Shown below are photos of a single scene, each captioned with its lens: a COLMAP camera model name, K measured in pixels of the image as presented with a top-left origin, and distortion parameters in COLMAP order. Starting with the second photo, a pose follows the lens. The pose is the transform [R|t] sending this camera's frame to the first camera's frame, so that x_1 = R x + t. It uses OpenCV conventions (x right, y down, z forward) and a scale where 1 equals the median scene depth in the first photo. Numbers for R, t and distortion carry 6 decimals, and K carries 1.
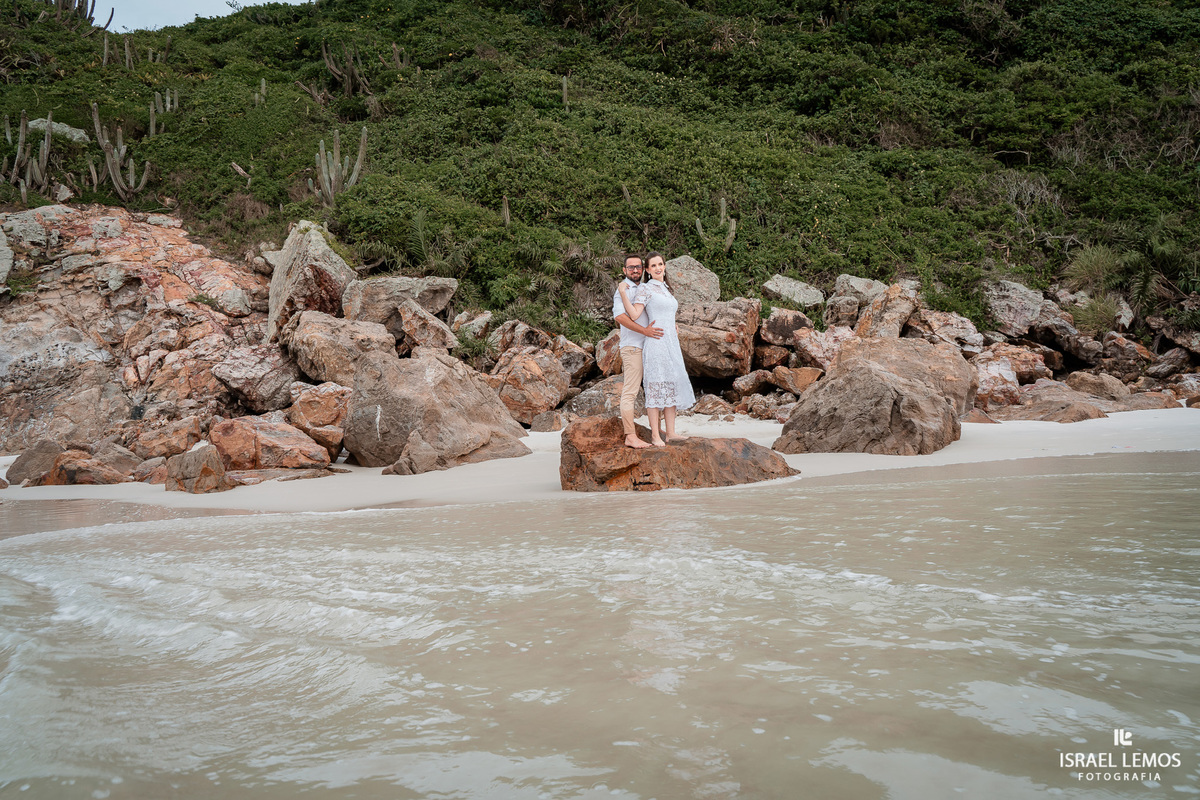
lens RADIAL K [[960.9, 0, 597.9], [0, 960.9, 393.3], [0, 0, 1]] dist [0.003203, -0.009922]
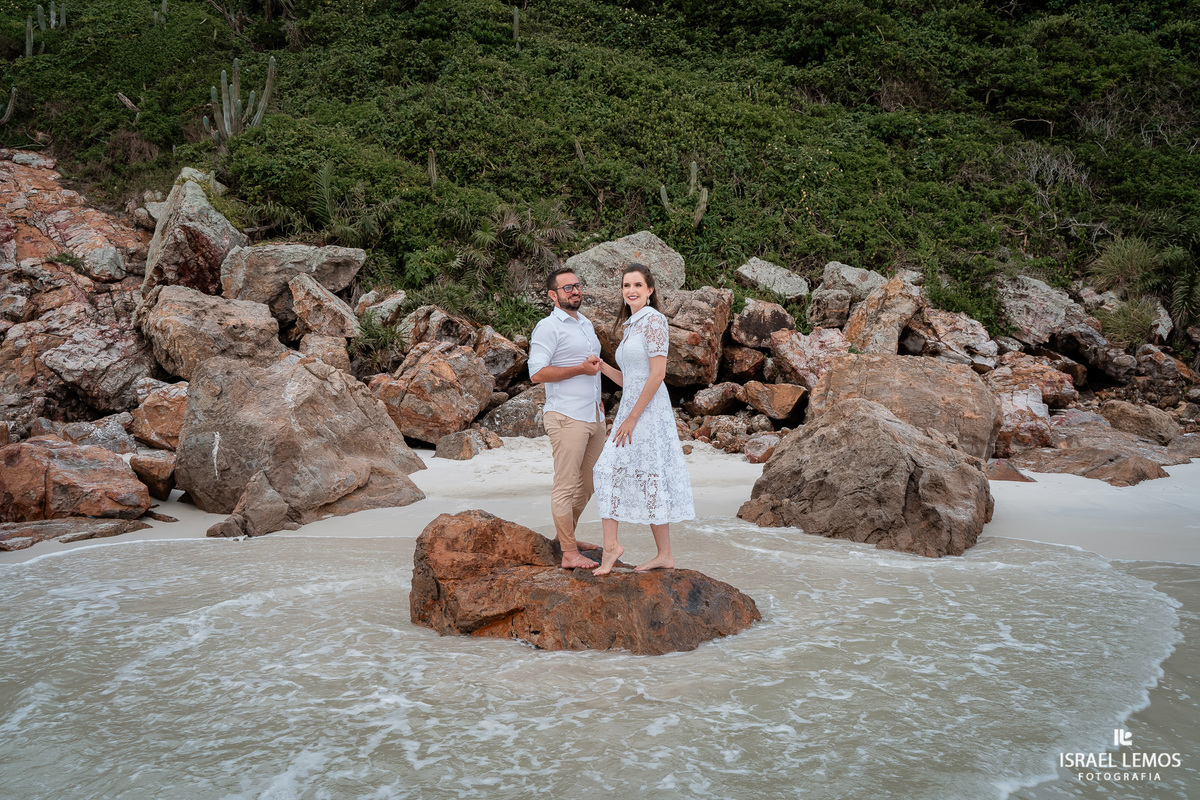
lens RADIAL K [[960.9, 0, 595.8], [0, 960.9, 399.4], [0, 0, 1]] dist [0.003203, -0.009922]
pose [[0.998960, 0.034560, 0.029742, 0.026871], [-0.036236, 0.997671, 0.057786, -0.041751], [-0.027675, -0.058804, 0.997886, 0.154182]]
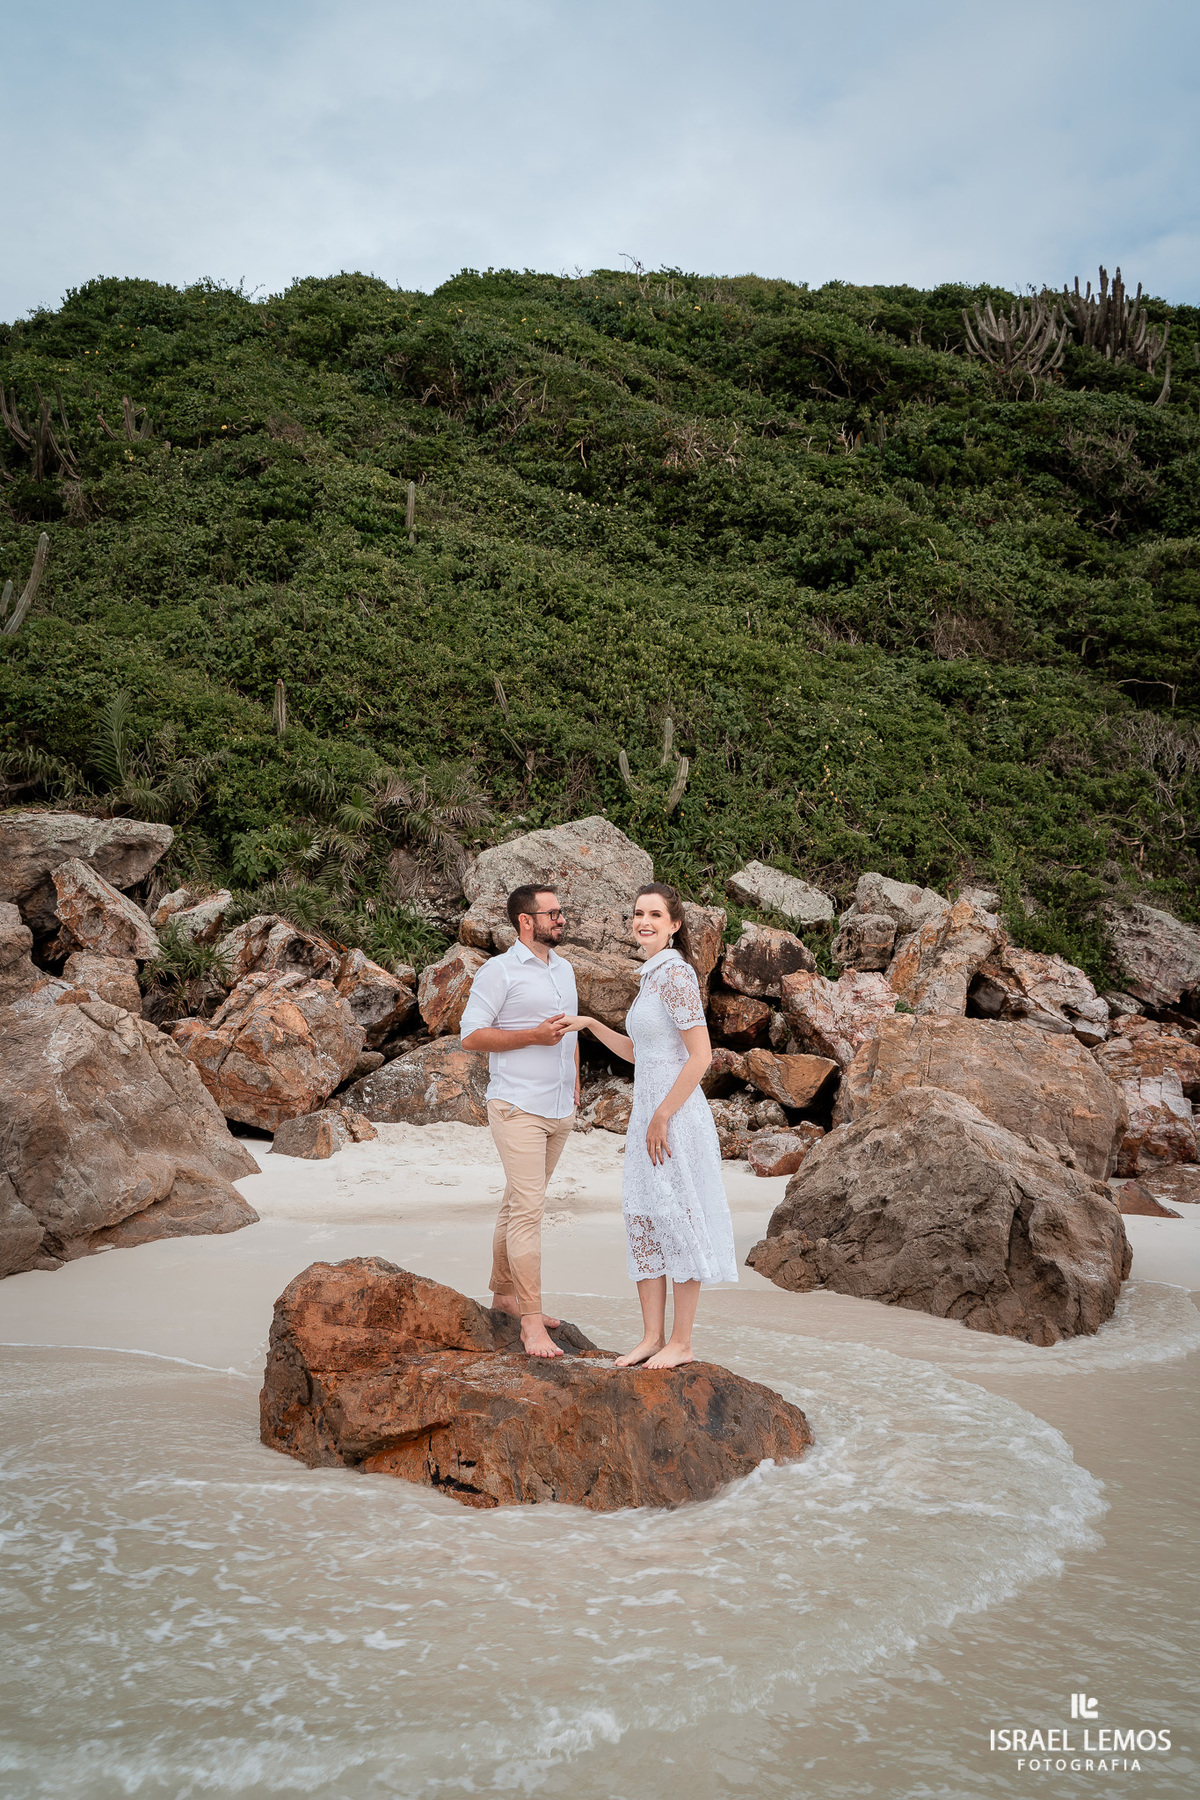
lens RADIAL K [[1441.3, 0, 591.5], [0, 1441.3, 897.3], [0, 0, 1]] dist [0.003203, -0.009922]
pose [[0.992428, 0.076956, 0.095731, 0.010795], [-0.072019, 0.995940, -0.054009, -0.047620], [-0.099498, 0.046705, 0.993941, 0.158910]]
